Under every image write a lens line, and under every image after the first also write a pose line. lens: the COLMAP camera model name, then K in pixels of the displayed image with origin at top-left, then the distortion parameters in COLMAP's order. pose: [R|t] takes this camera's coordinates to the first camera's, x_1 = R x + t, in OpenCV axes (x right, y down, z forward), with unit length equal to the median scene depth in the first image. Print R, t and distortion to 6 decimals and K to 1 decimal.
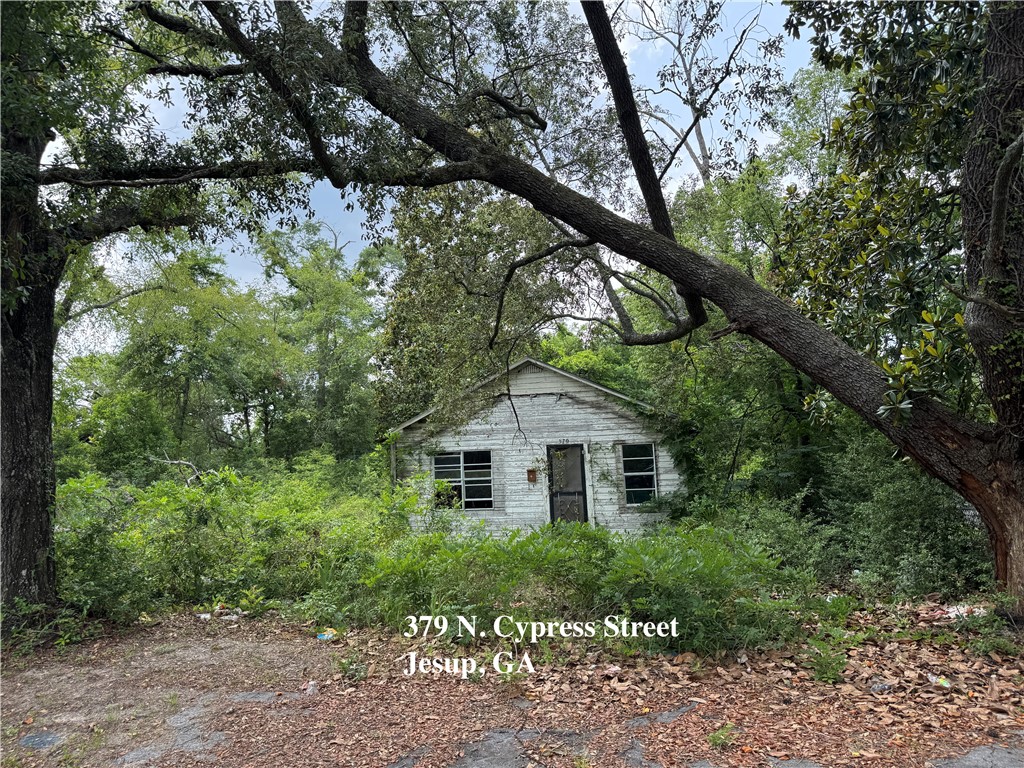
lens RADIAL K [[703.9, 0, 512.0], [0, 703.9, 384.0], [0, 0, 1]] dist [0.034889, -0.029460]
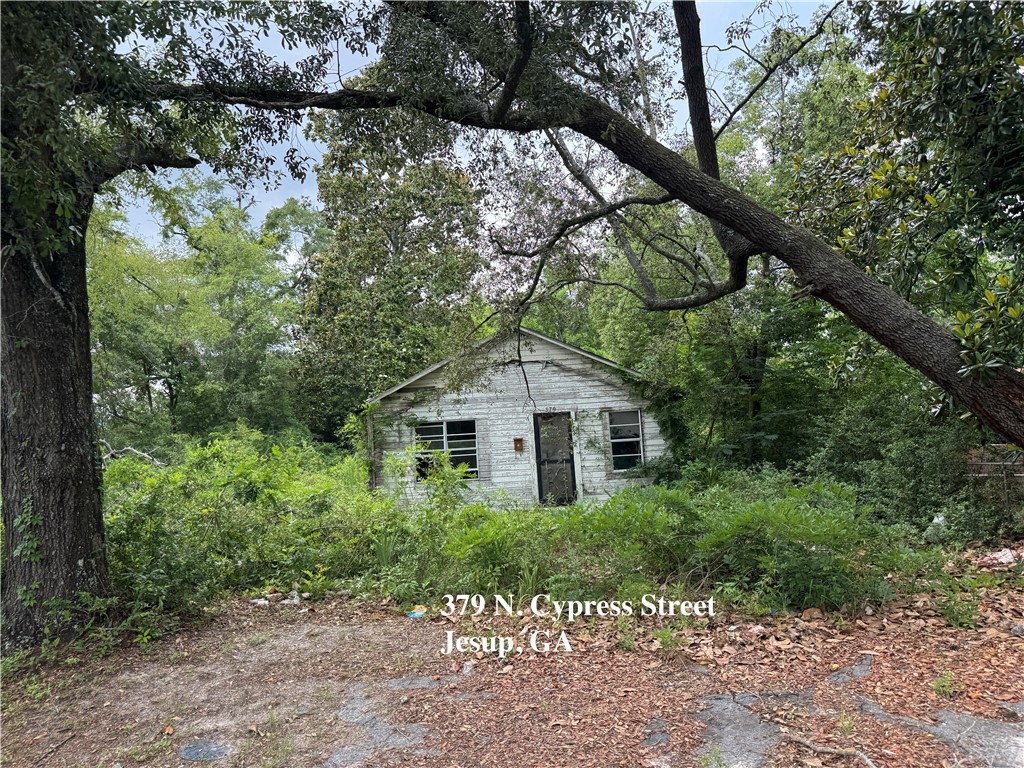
lens RADIAL K [[703.9, 0, 512.0], [0, 703.9, 384.0], [0, 0, 1]] dist [0.034889, -0.029460]
pose [[0.985813, -0.007311, 0.167685, -0.147420], [0.000967, 0.999282, 0.037882, 0.008458], [-0.167842, -0.037183, 0.985112, 0.036345]]
